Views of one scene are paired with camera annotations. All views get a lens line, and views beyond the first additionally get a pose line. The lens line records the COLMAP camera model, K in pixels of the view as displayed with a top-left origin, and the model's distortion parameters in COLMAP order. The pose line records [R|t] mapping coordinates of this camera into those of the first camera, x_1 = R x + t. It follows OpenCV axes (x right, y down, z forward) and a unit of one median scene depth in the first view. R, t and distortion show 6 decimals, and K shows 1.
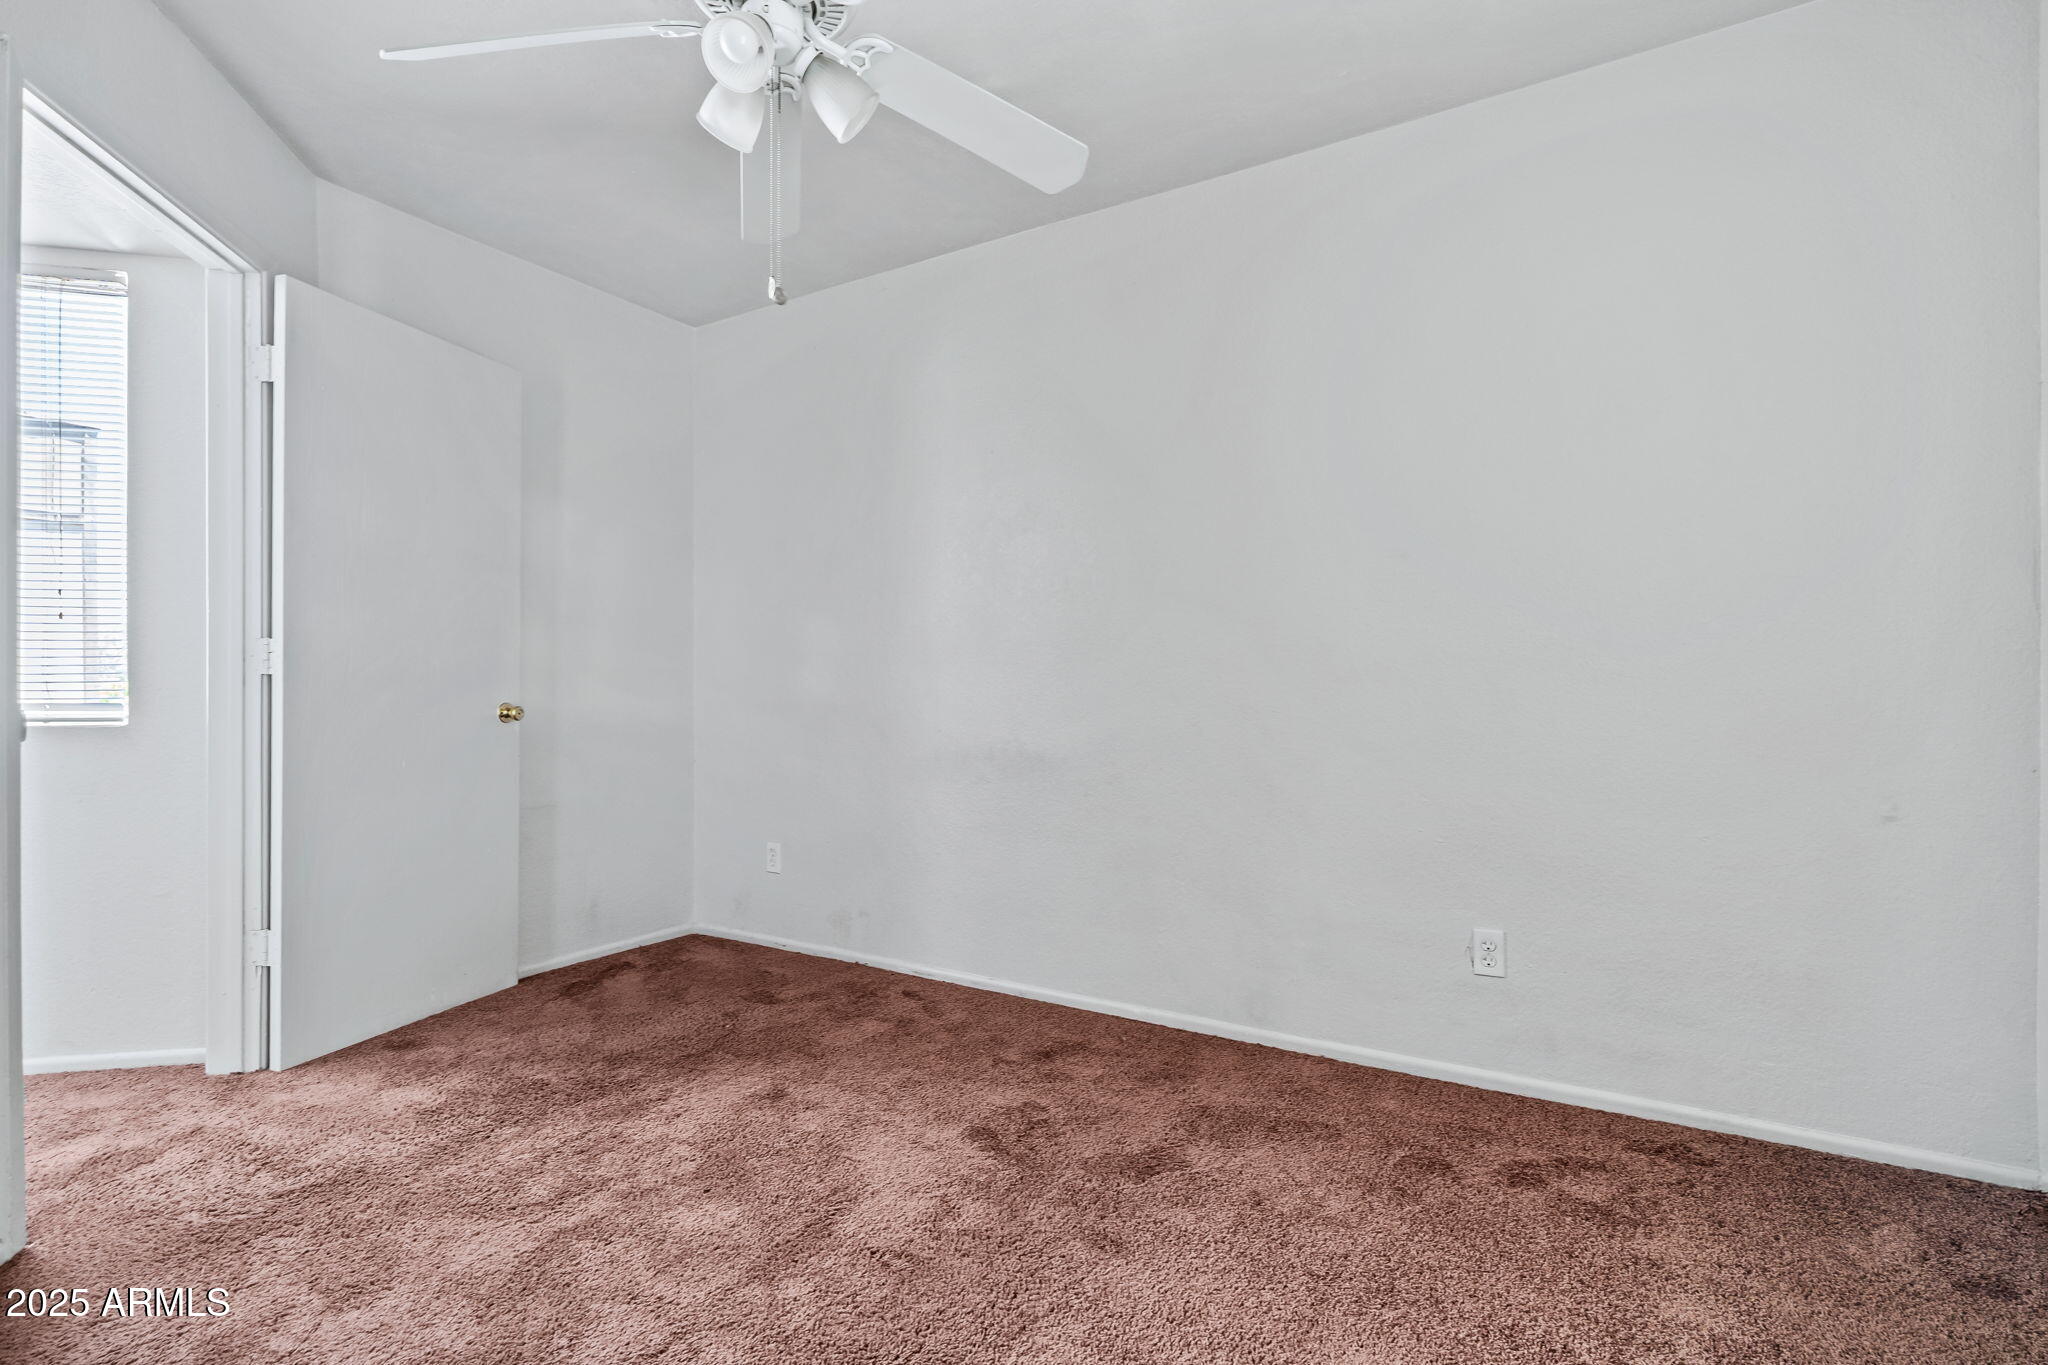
lens RADIAL K [[935.4, 0, 1024.0], [0, 935.4, 682.5], [0, 0, 1]] dist [-0.000351, 0.000192]
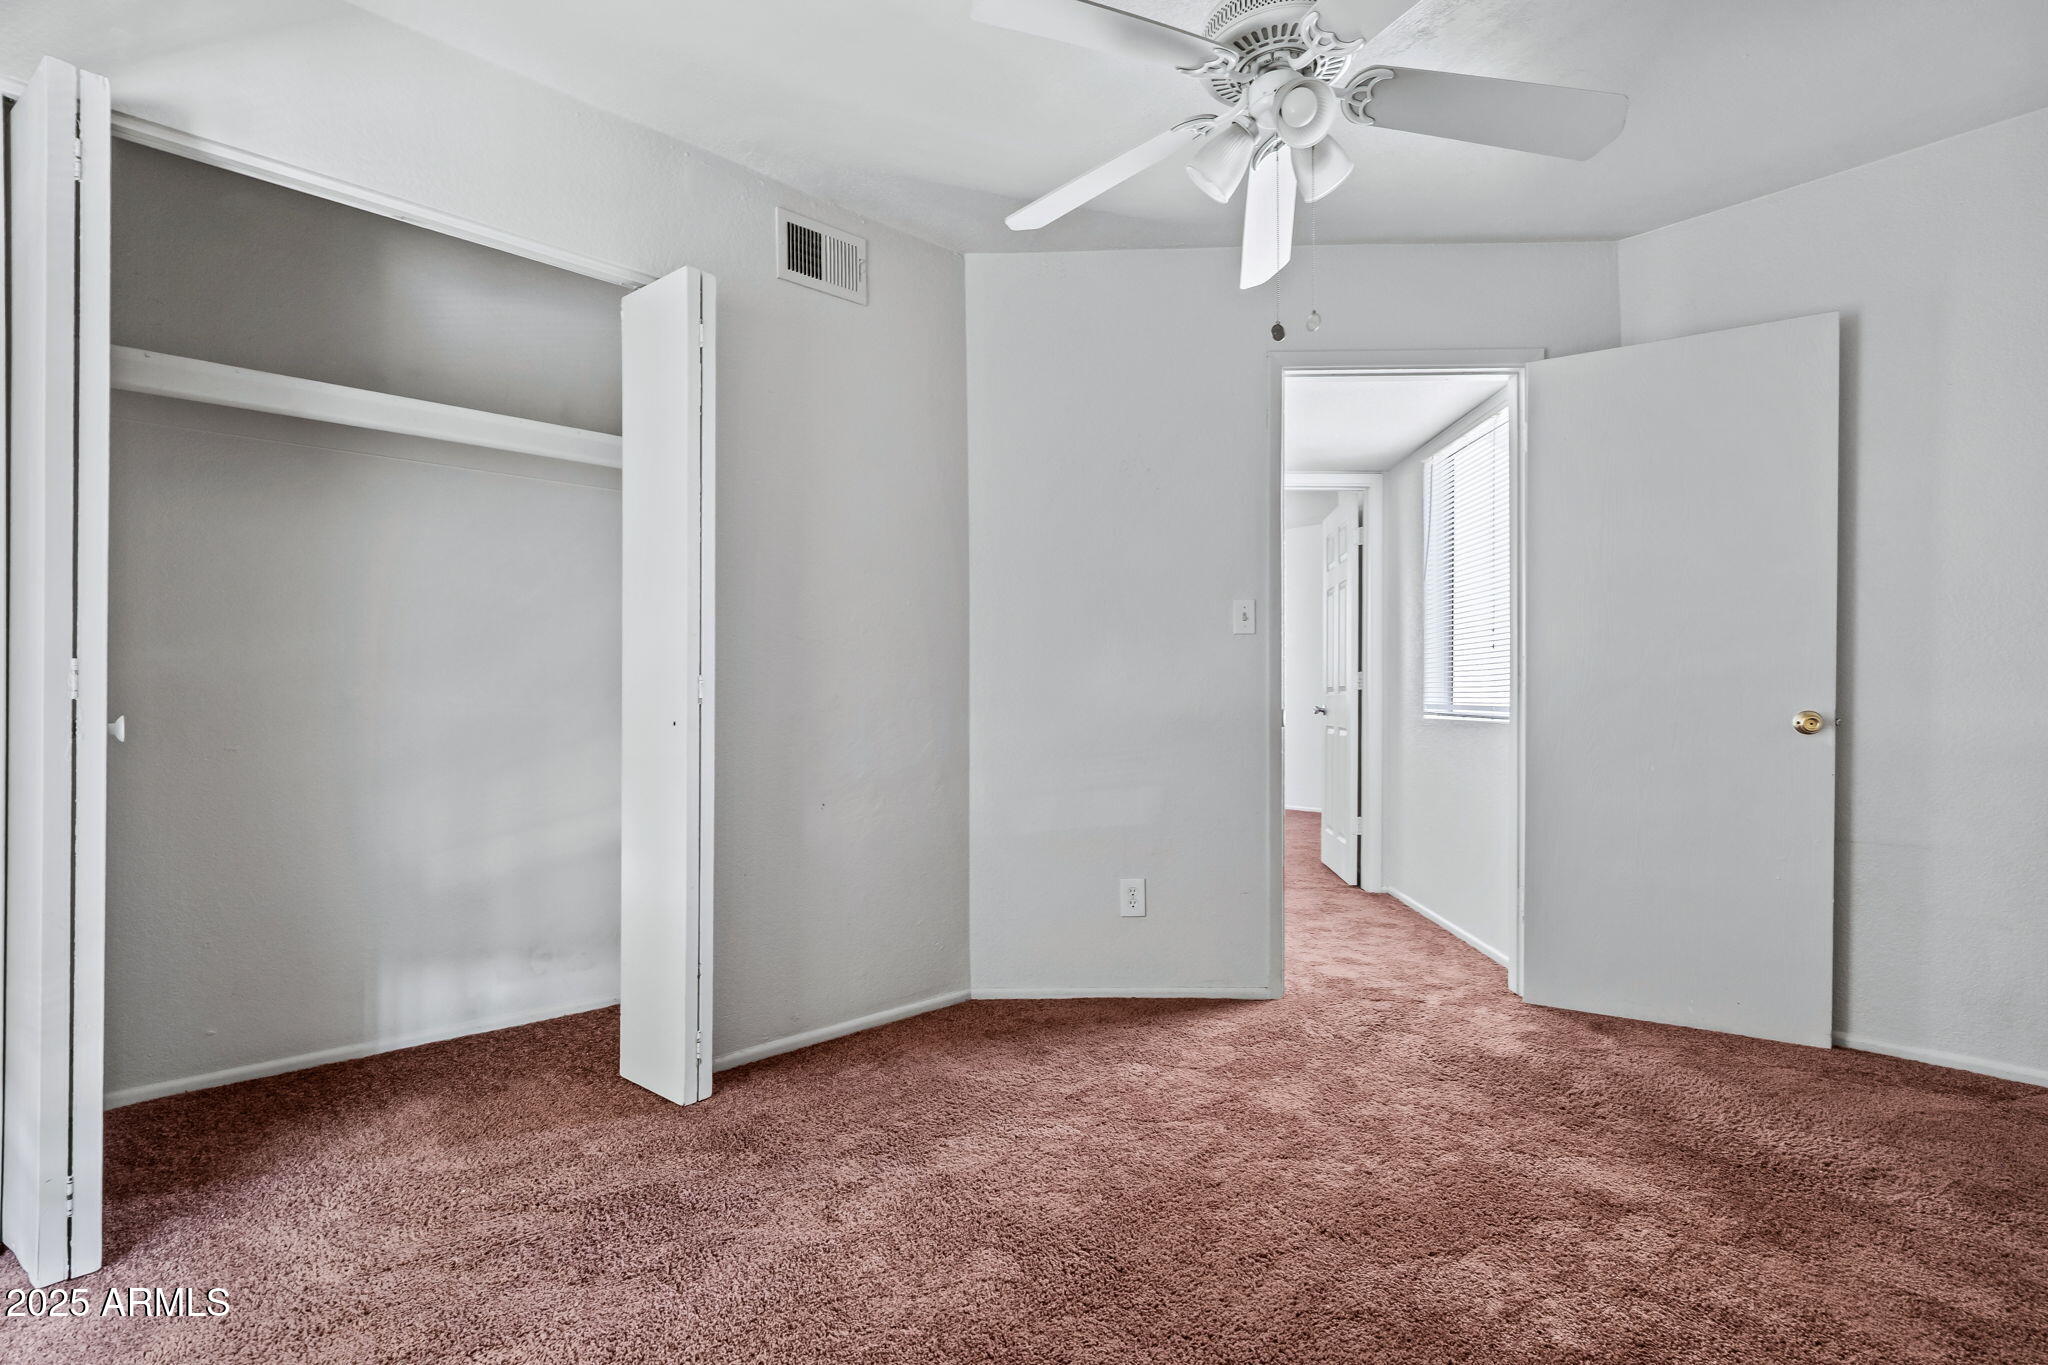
lens RADIAL K [[935.4, 0, 1024.0], [0, 935.4, 682.5], [0, 0, 1]] dist [-0.000351, 0.000192]
pose [[-0.187545, -0.005503, -0.982241, 0.519271], [-0.006752, 0.999968, -0.004313, 0.001600], [0.982233, 0.005824, -0.187576, 0.550382]]
